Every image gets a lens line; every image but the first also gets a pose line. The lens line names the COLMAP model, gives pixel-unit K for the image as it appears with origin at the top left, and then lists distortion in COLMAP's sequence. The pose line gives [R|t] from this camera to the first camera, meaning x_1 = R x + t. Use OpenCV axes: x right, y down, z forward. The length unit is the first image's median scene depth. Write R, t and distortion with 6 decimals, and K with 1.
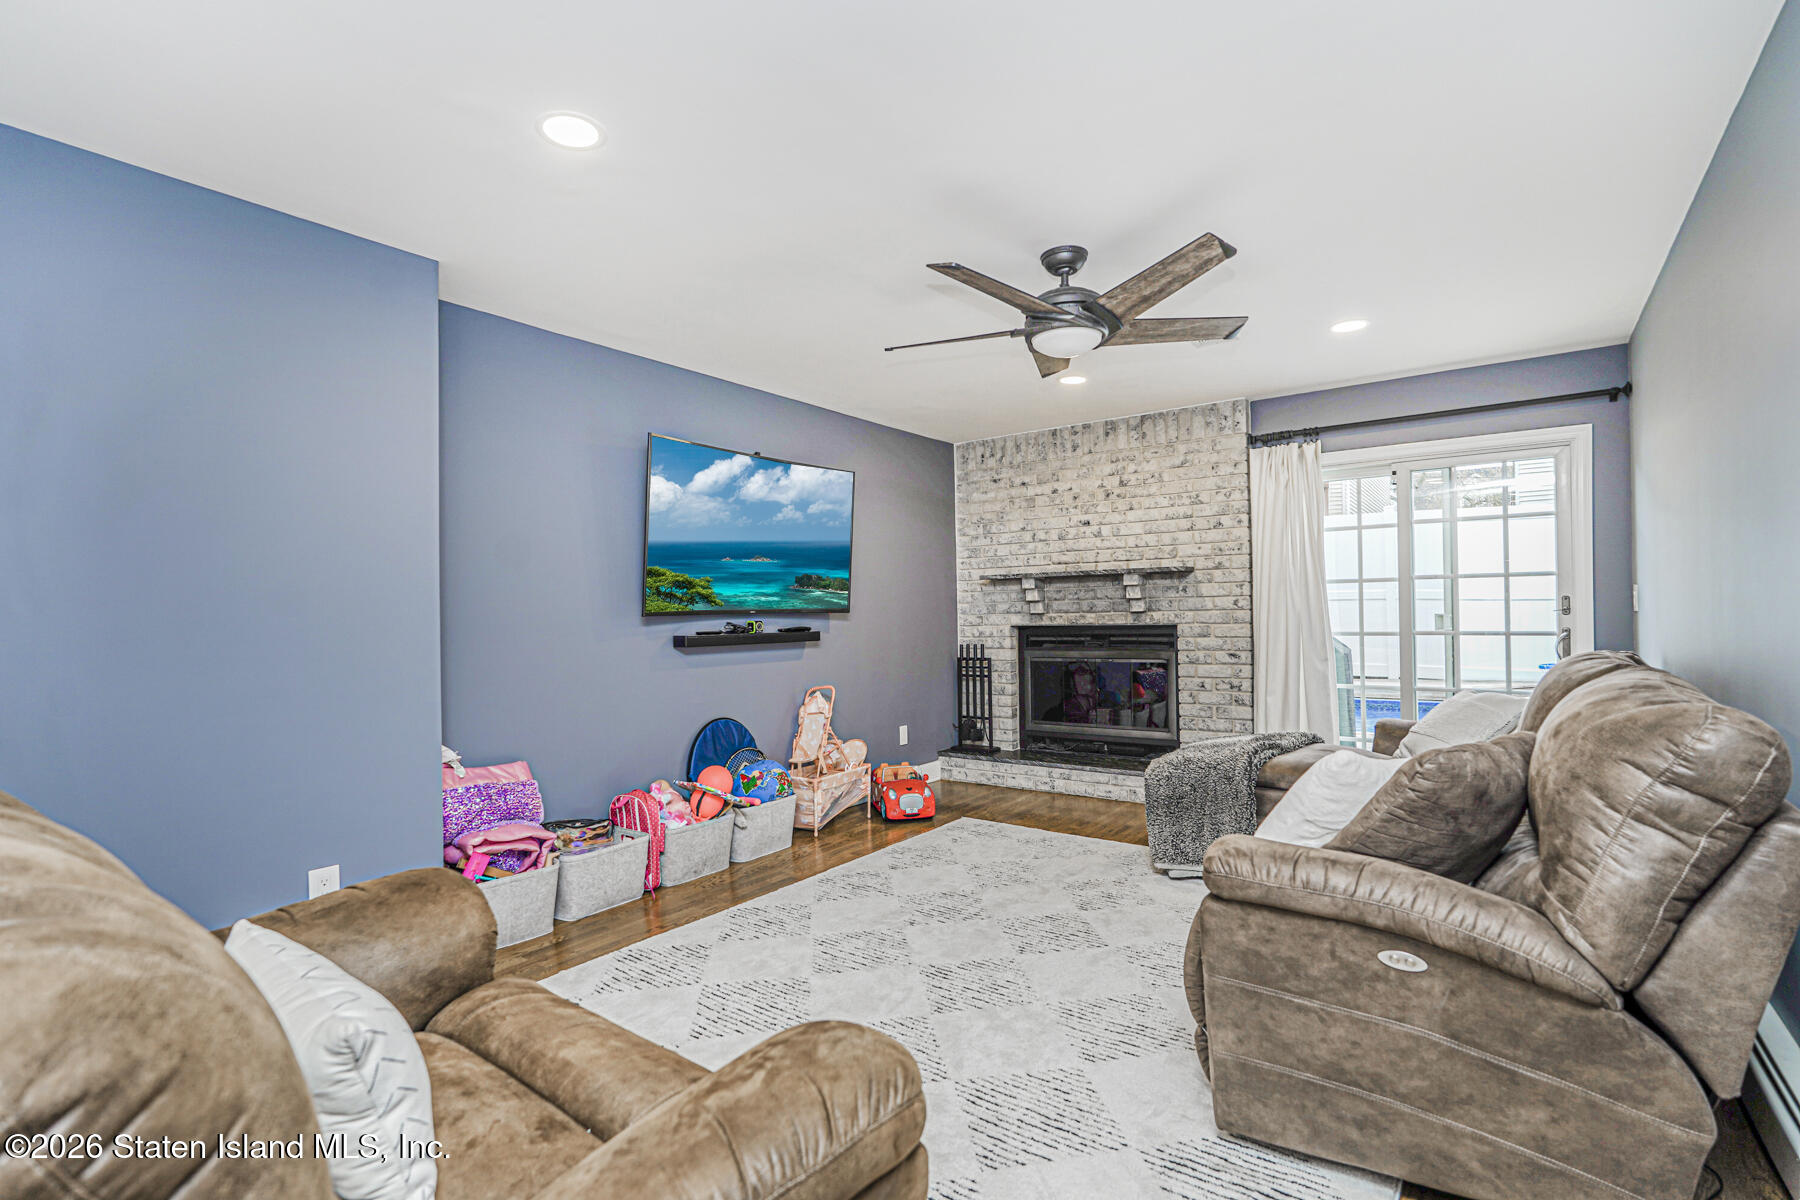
lens RADIAL K [[835.2, 0, 912.9], [0, 835.2, 601.3], [0, 0, 1]] dist [-0.006761, 0.006564]
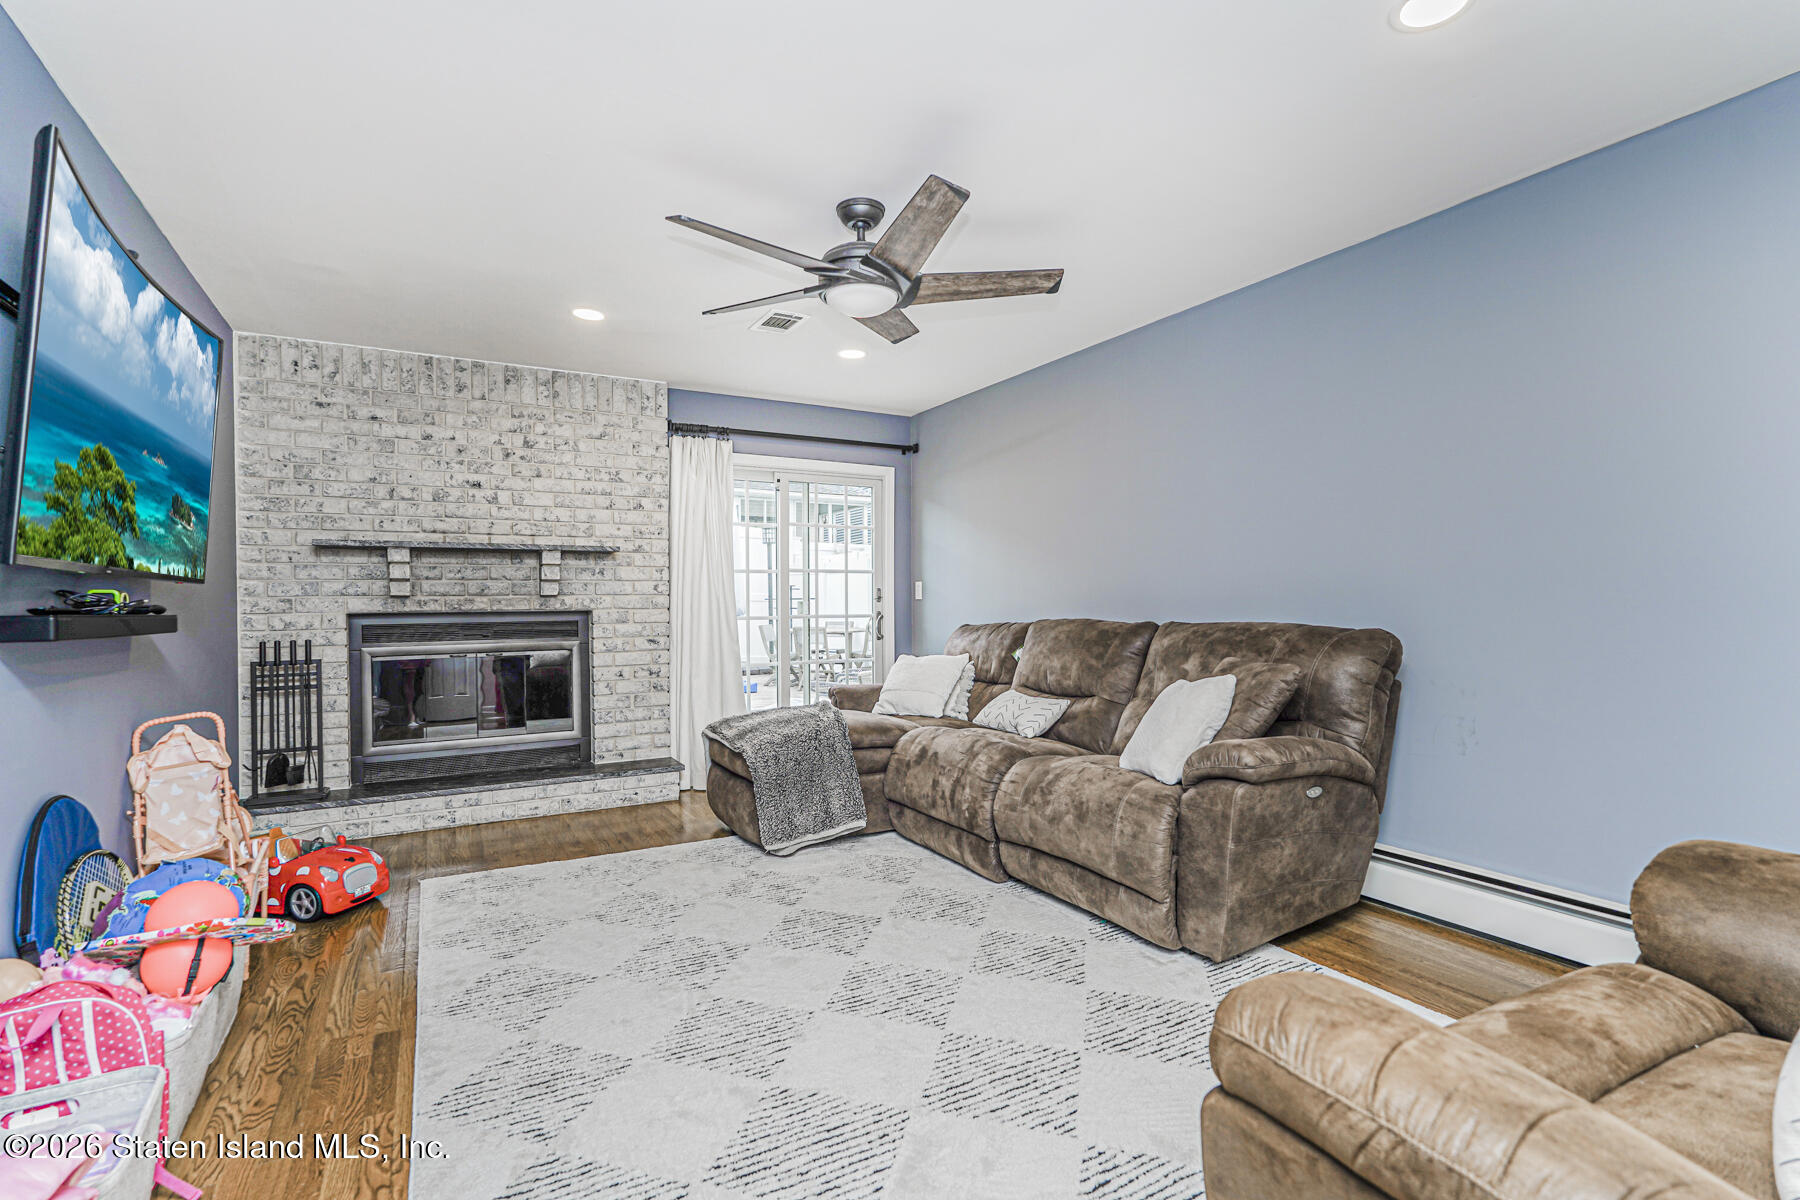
lens RADIAL K [[835.2, 0, 892.4], [0, 835.2, 603.2], [0, 0, 1]] dist [-0.006761, 0.006564]
pose [[0.423499, 0.014024, 0.905788, -0.358592], [-0.011385, 0.999884, -0.010157, 0.024850], [-0.905825, -0.006011, 0.423610, 0.302892]]
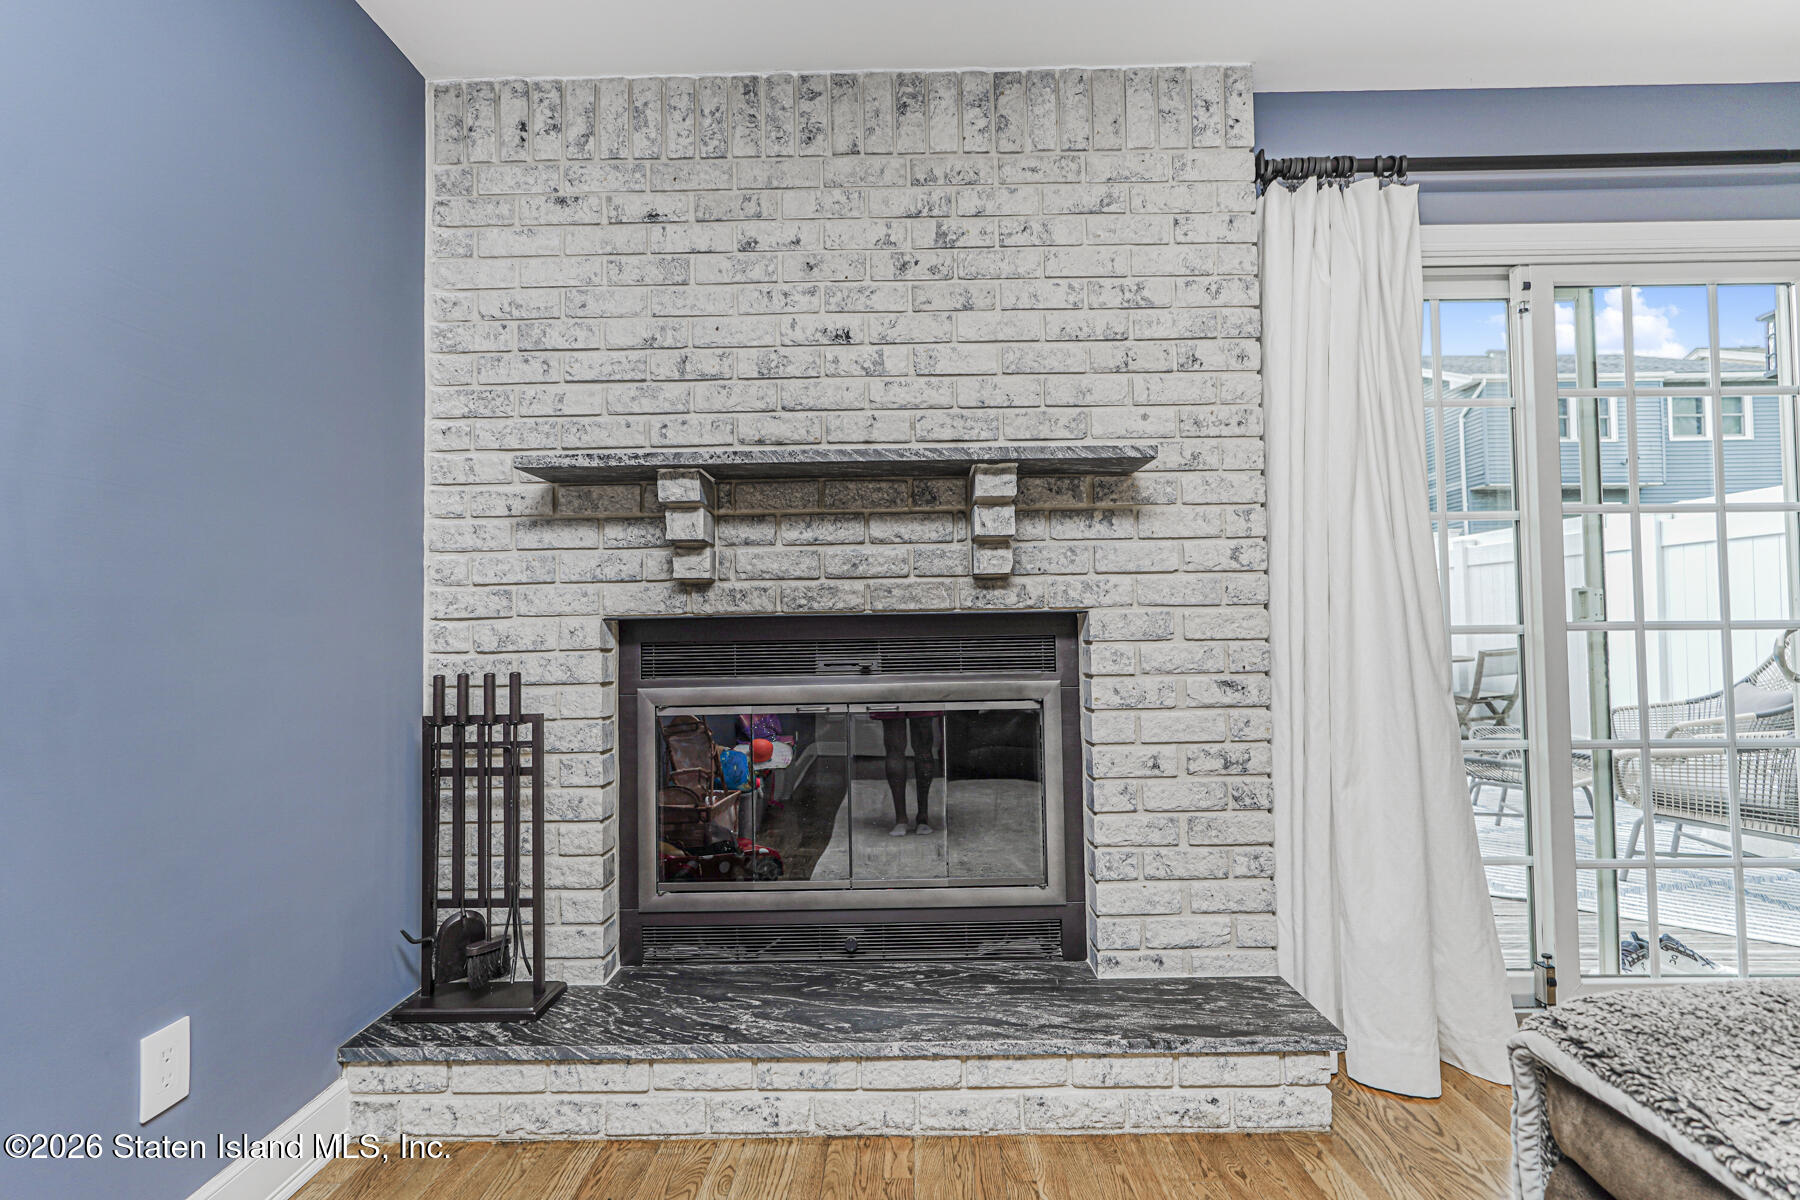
lens RADIAL K [[835.2, 0, 899.1], [0, 835.2, 605.6], [0, 0, 1]] dist [-0.006761, 0.006564]
pose [[0.818795, 0.024662, 0.573555, 0.020464], [-0.008536, 0.999489, -0.030790, 0.037092], [-0.574022, 0.020315, 0.818588, 0.704078]]
